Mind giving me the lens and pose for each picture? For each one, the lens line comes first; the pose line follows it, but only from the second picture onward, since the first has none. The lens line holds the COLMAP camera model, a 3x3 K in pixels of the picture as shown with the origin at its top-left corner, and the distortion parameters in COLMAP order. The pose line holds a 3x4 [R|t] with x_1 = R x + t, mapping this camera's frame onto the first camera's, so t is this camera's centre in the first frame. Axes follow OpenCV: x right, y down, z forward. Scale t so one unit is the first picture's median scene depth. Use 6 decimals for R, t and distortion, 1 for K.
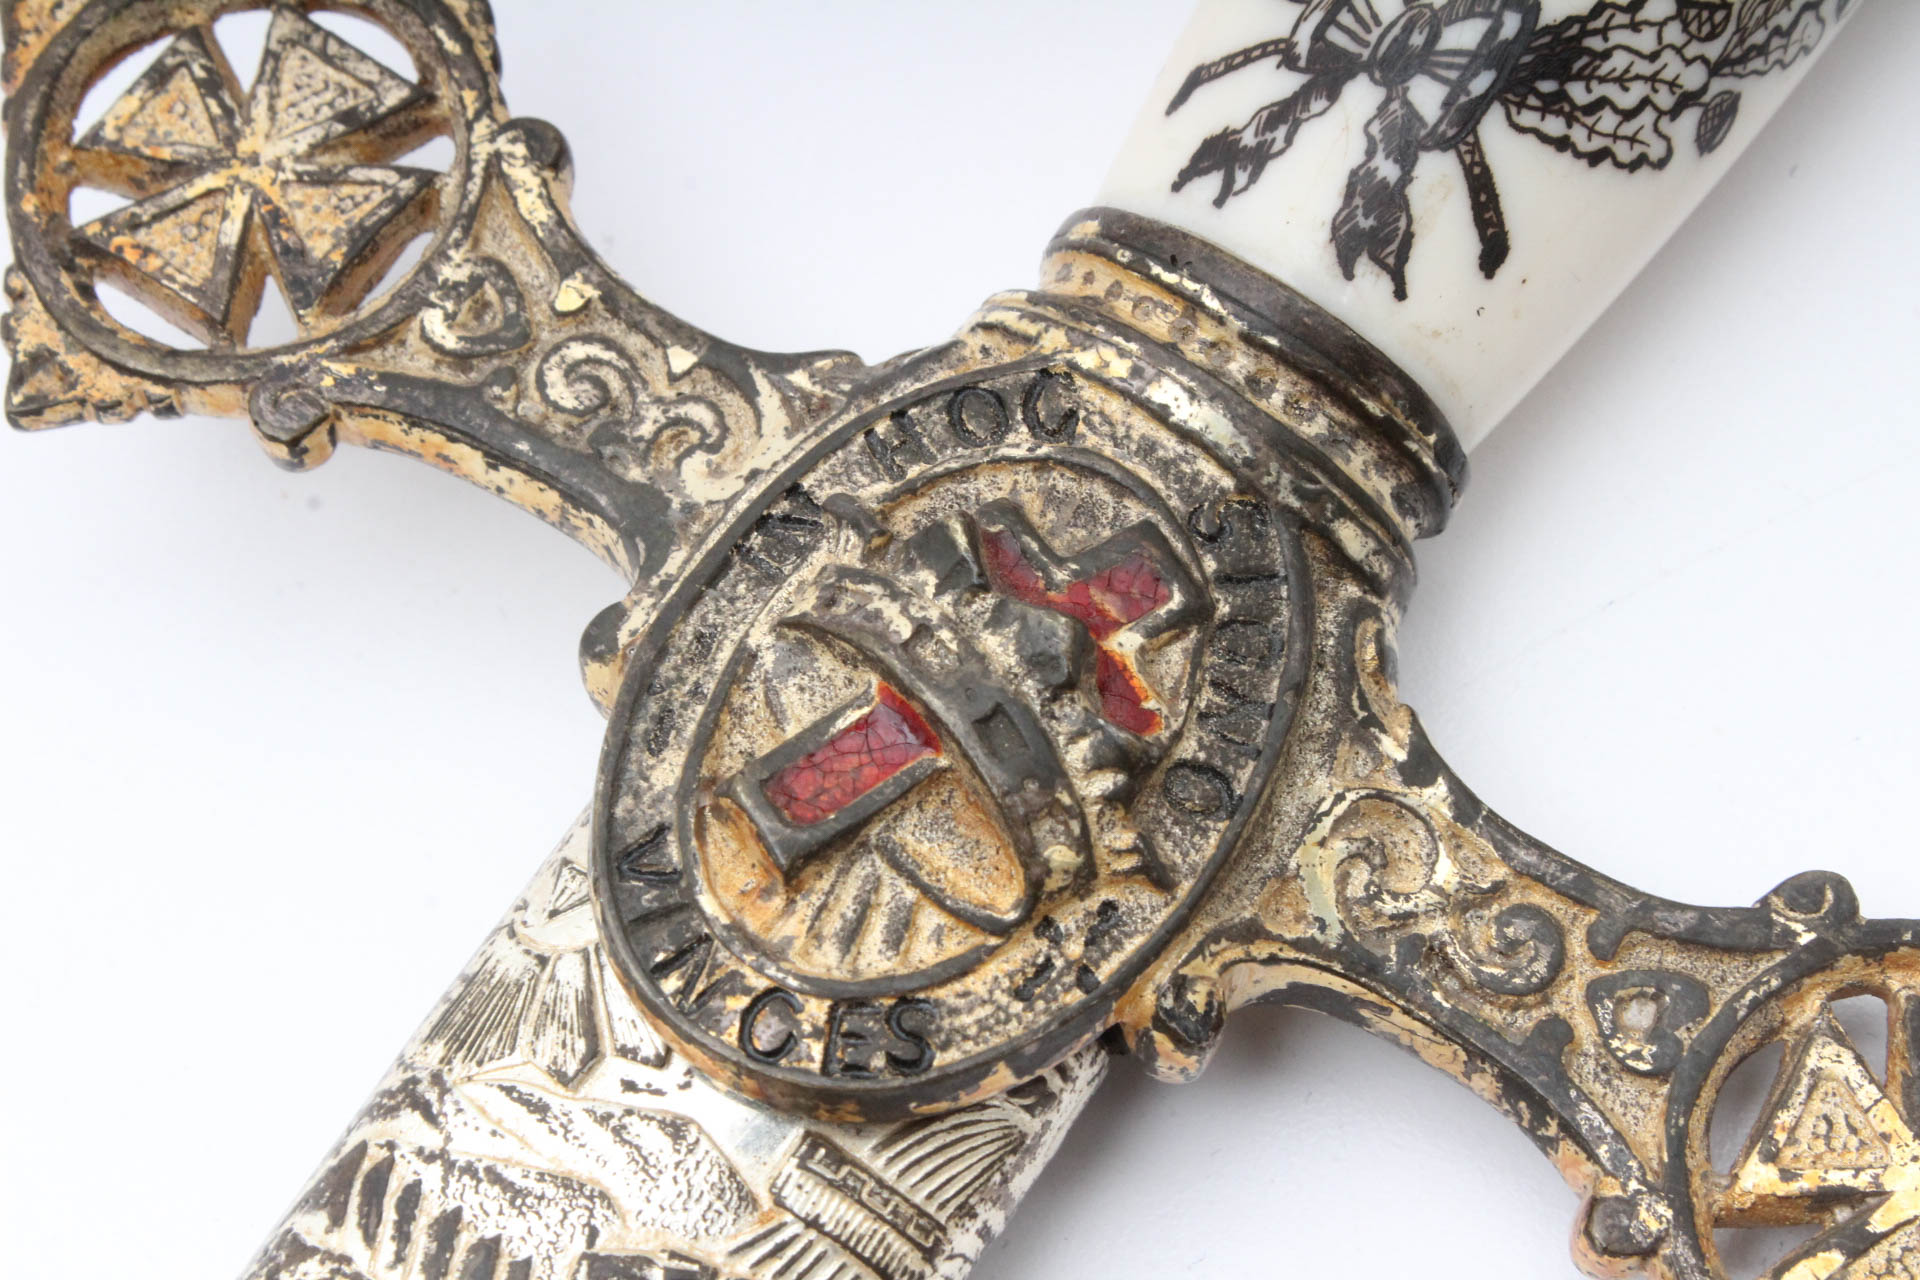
lens RADIAL K [[4392.3, 0, 948.3], [0, 4392.3, 635.6], [0, 0, 1]] dist [0.034138, 0.000000]
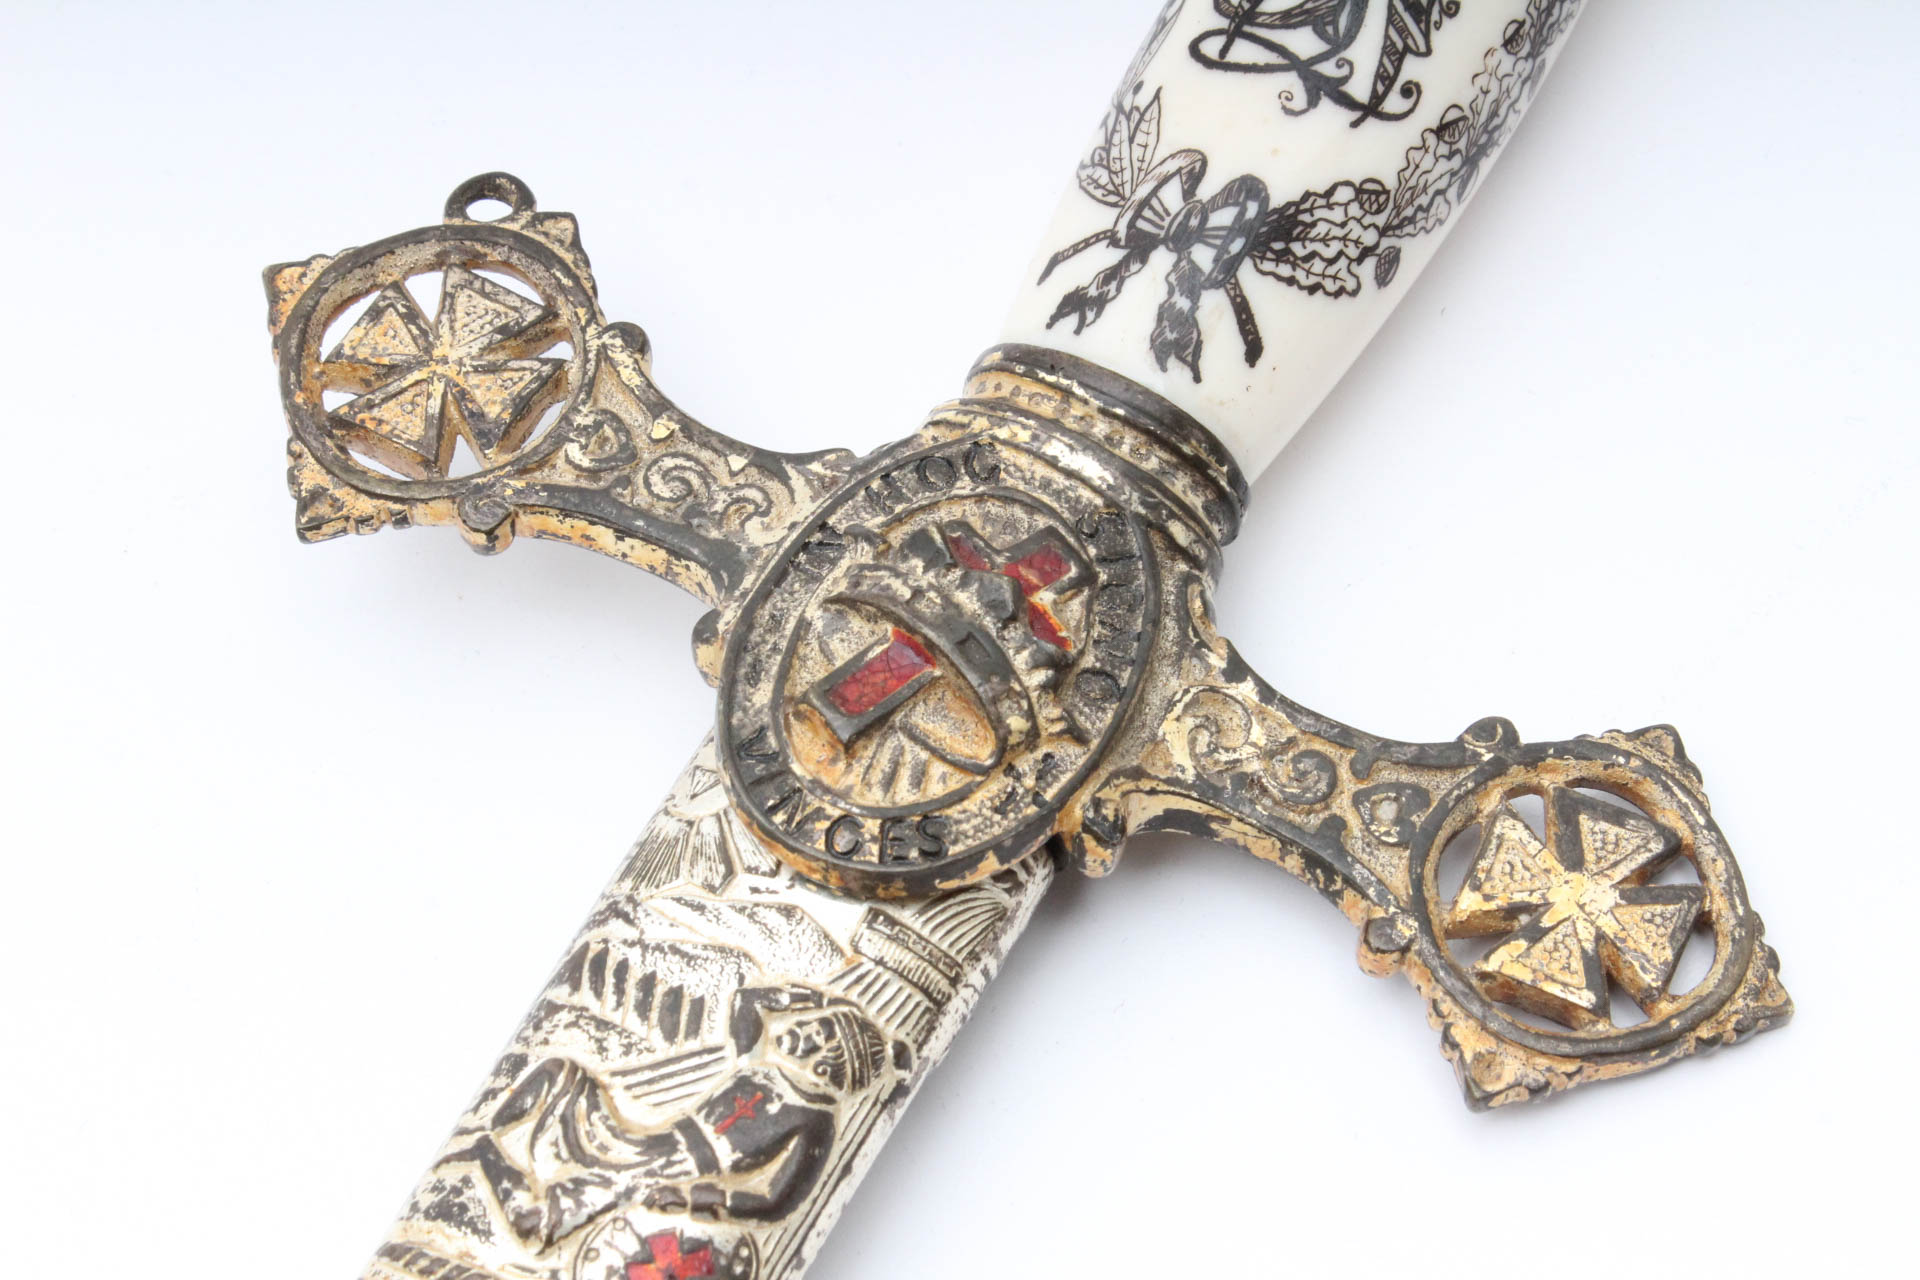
lens RADIAL K [[4392.3, 0, 957.9], [0, 4392.3, 646.8], [0, 0, 1]] dist [0.034138, 0.000000]
pose [[0.995657, -0.070729, 0.060533, -0.085172], [0.077619, 0.989700, -0.120285, 0.201268], [-0.051402, 0.124461, 0.990892, -0.547202]]
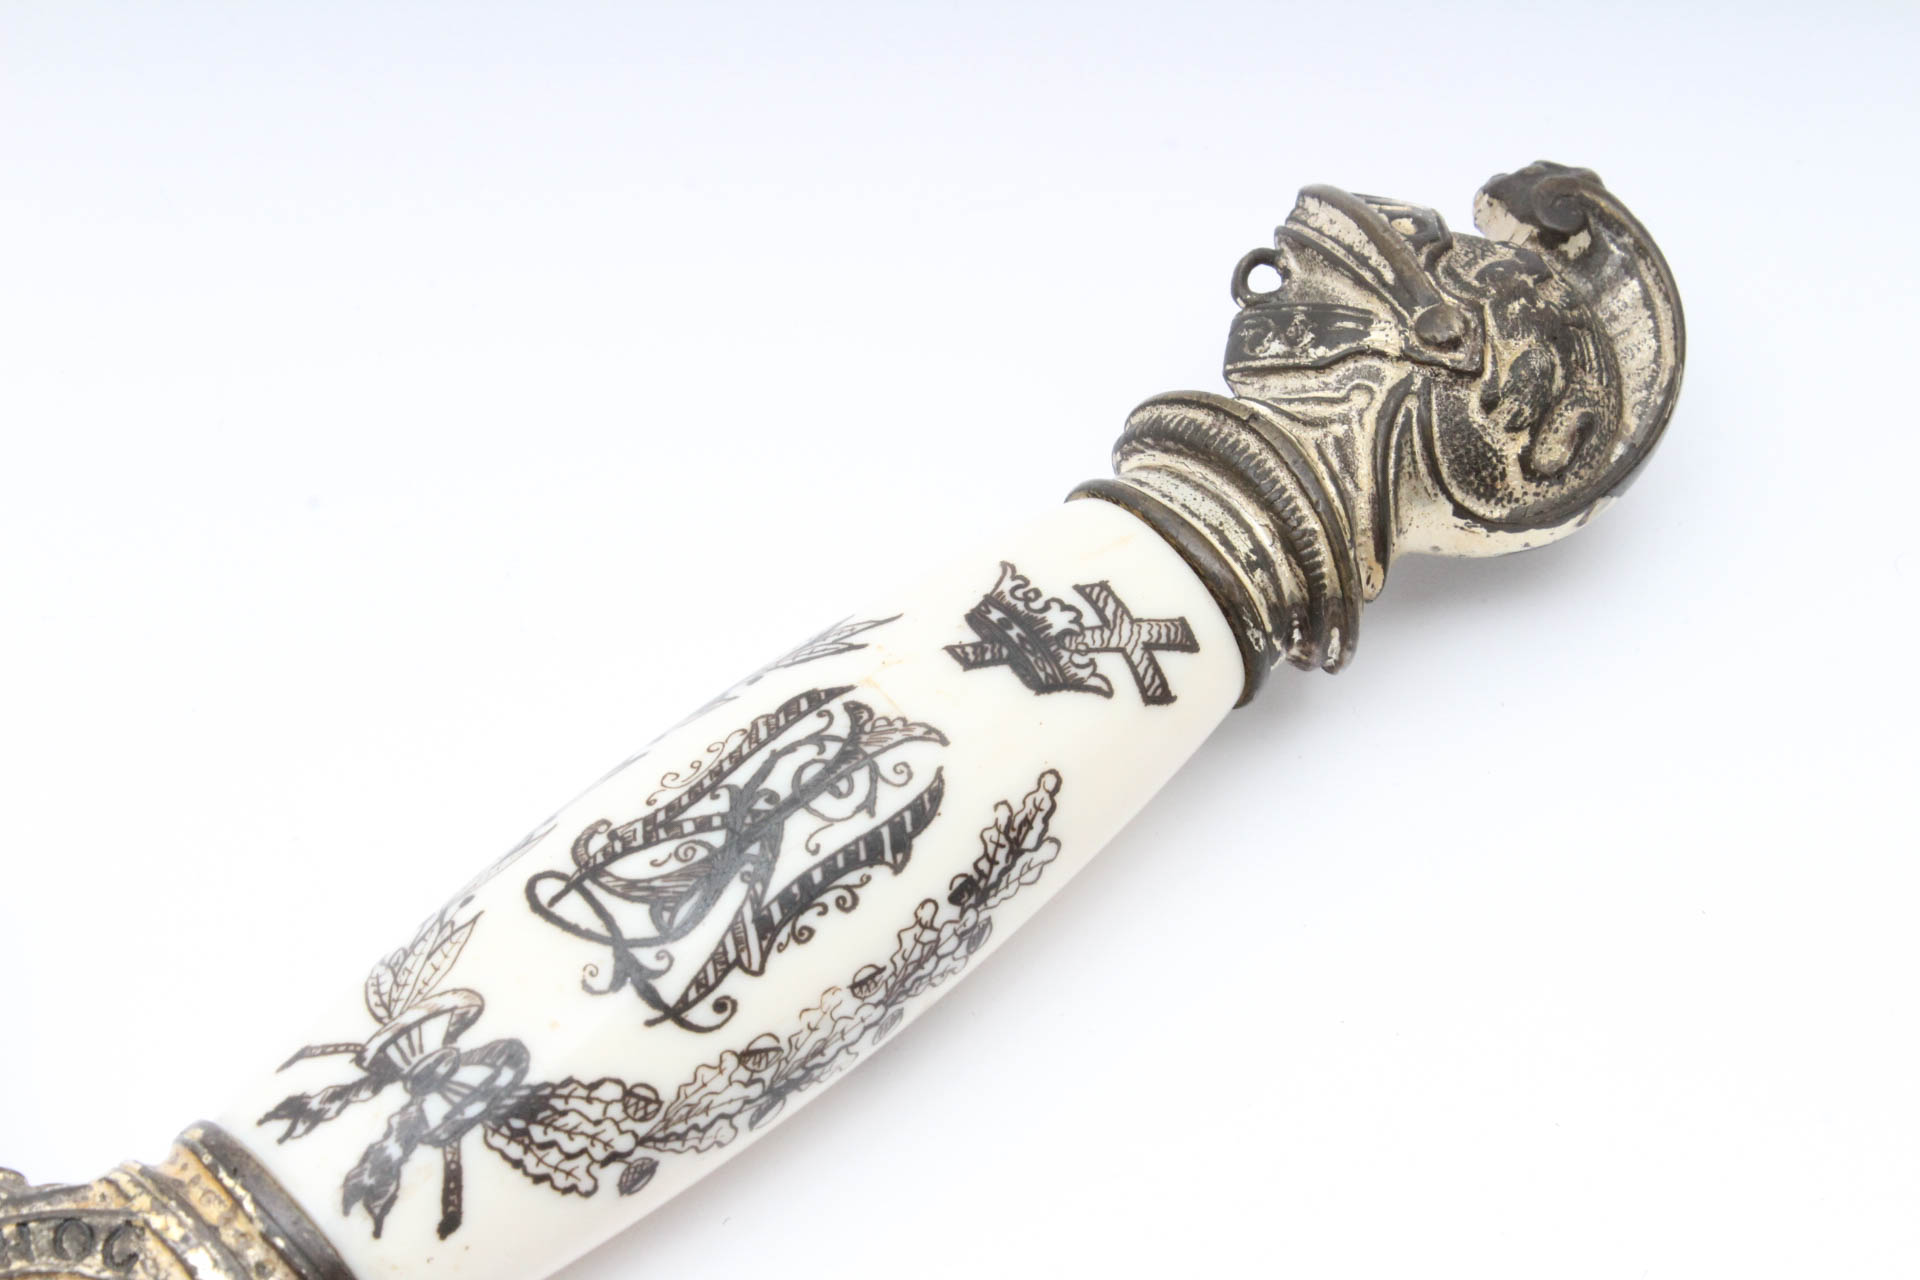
lens RADIAL K [[4392.3, 0, 966.1], [0, 4392.3, 633.8], [0, 0, 1]] dist [0.034138, 0.000000]
pose [[0.964150, 0.265329, 0.003914, 0.235278], [-0.260177, 0.948125, -0.182668, -0.051087], [-0.052178, 0.175101, 0.983167, -0.495093]]
